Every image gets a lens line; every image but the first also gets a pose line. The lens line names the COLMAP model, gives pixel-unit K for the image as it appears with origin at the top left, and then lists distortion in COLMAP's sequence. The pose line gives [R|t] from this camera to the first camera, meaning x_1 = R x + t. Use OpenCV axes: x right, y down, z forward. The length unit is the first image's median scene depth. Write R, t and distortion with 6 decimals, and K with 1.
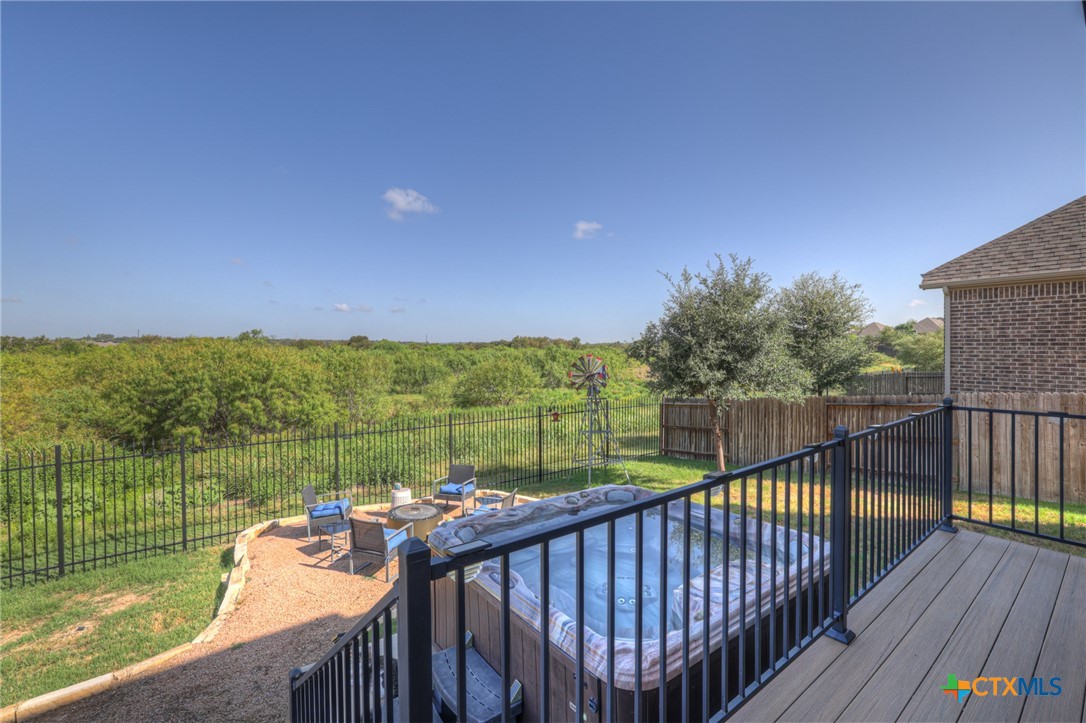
lens RADIAL K [[466.3, 0, 540.1], [0, 466.3, 354.7], [0, 0, 1]] dist [-0.052580, 0.019101]
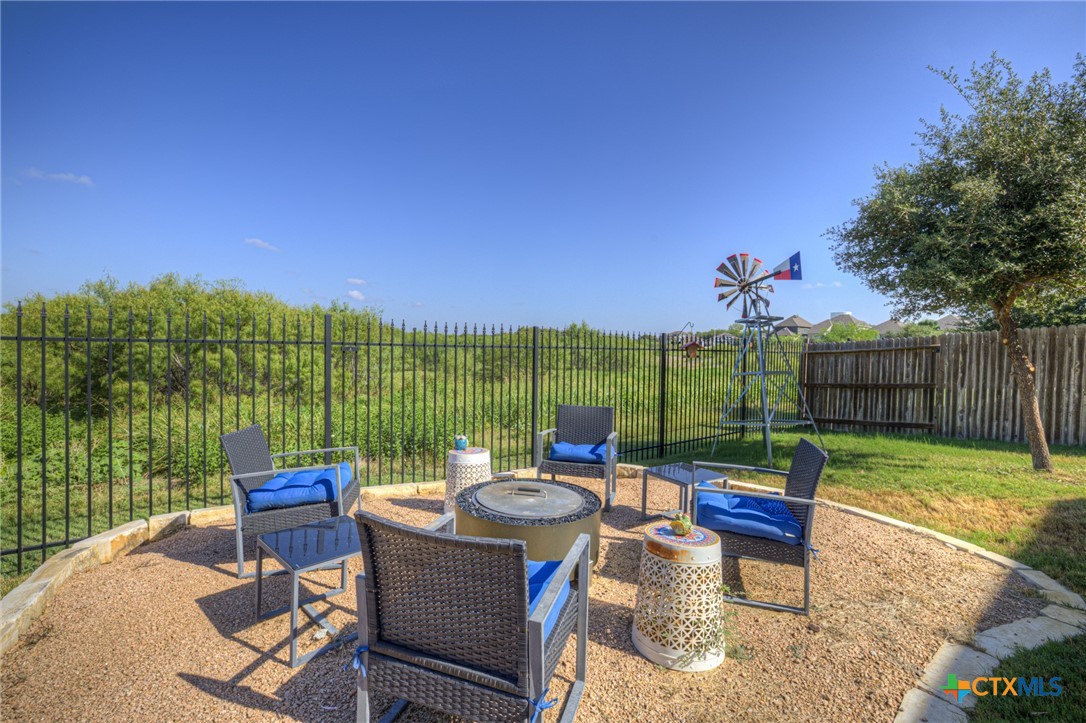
lens RADIAL K [[466.3, 0, 540.1], [0, 466.3, 354.7], [0, 0, 1]] dist [-0.052580, 0.019101]
pose [[0.999784, 0.020746, -0.001407, -0.143397], [-0.020731, 0.999734, 0.010147, 0.119005], [0.001618, -0.010116, 0.999948, 0.338698]]
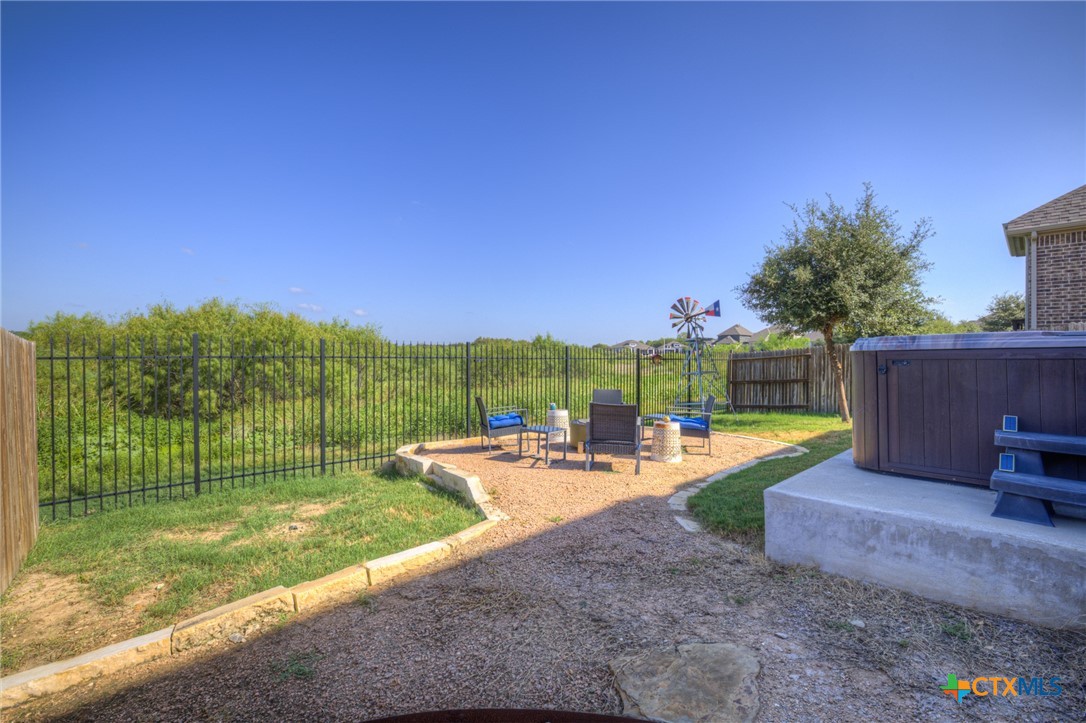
lens RADIAL K [[466.3, 0, 540.1], [0, 466.3, 354.7], [0, 0, 1]] dist [-0.052580, 0.019101]
pose [[0.995119, 0.010740, 0.098100, -0.261805], [-0.009624, 0.999884, -0.011846, 0.119816], [-0.098216, 0.010844, 0.995106, 0.055665]]
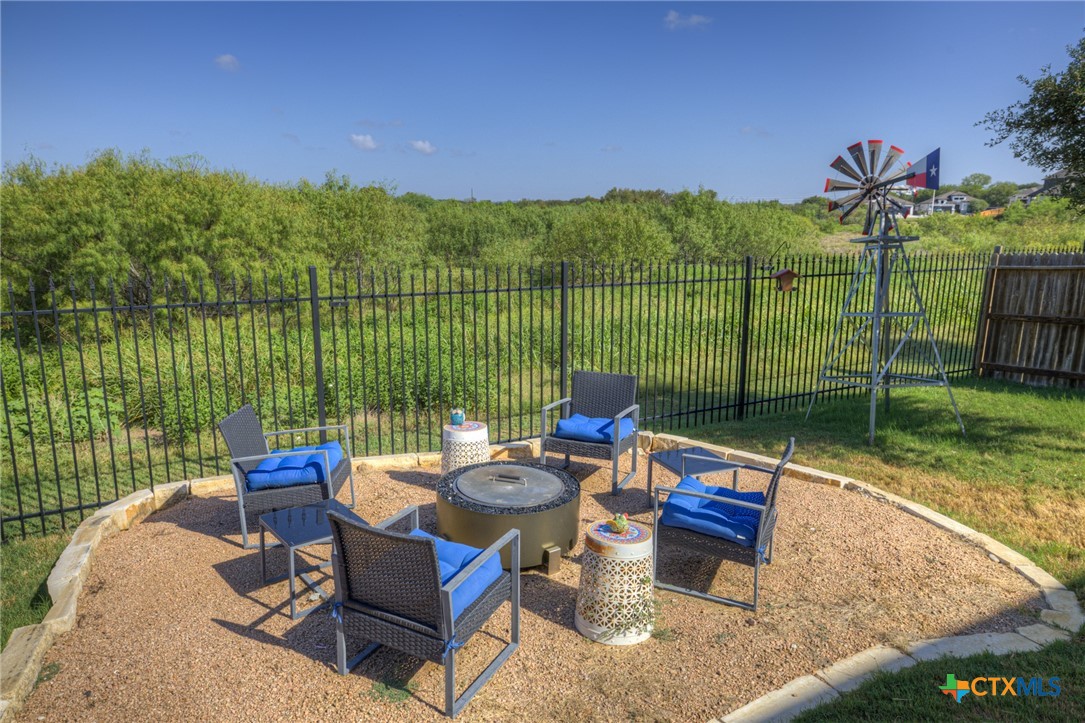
lens RADIAL K [[707.1, 0, 539.9], [0, 707.1, 359.4], [0, 0, 1]] dist [-0.025244, 0.052047]
pose [[0.989488, 0.035572, -0.140174, -0.091065], [-0.008057, 0.981332, 0.192155, 0.068476], [0.144392, -0.189006, 0.971302, 0.248844]]
